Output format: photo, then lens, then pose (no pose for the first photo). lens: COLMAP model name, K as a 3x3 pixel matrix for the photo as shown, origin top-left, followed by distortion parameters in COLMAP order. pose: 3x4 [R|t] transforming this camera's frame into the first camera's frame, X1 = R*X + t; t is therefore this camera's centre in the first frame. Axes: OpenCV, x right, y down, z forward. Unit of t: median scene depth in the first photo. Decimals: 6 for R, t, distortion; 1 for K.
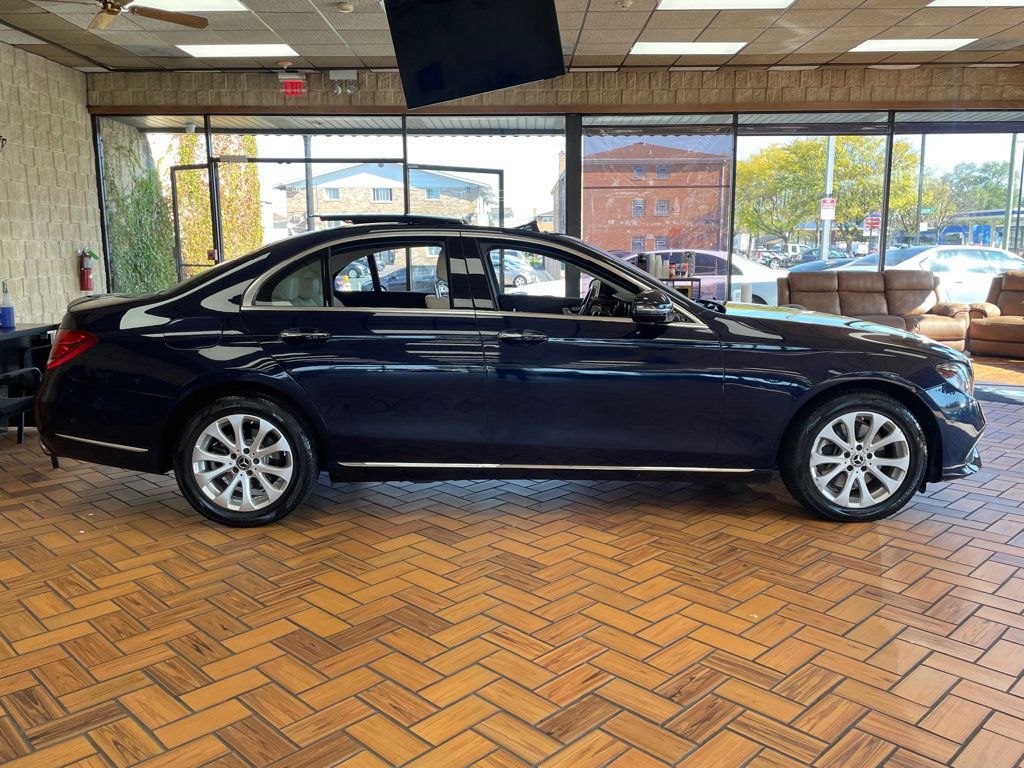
lens RADIAL K [[830.3, 0, 512.4], [0, 830.3, 386.0], [0, 0, 1]] dist [0.026849, -0.008203]
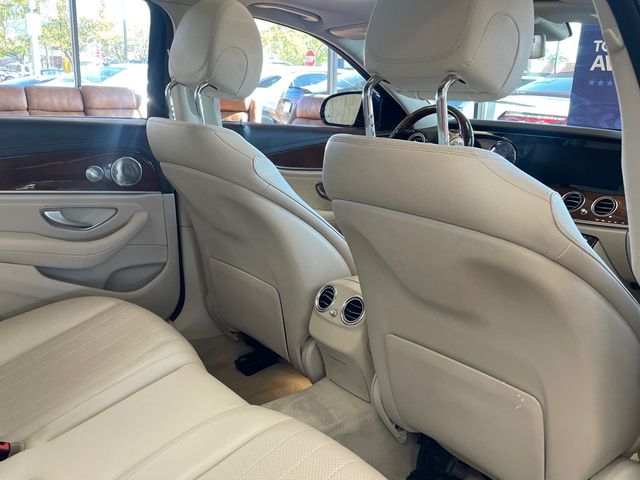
lens RADIAL K [[641.8, 0, 321.8], [0, 641.8, 237.3], [0, 0, 1]] dist [0.073578, 0.000000]
pose [[0.747505, -0.134295, 0.650539, 0.178675], [0.078181, 0.990330, 0.114605, -0.043059], [-0.659639, -0.034808, 0.750776, 0.340951]]
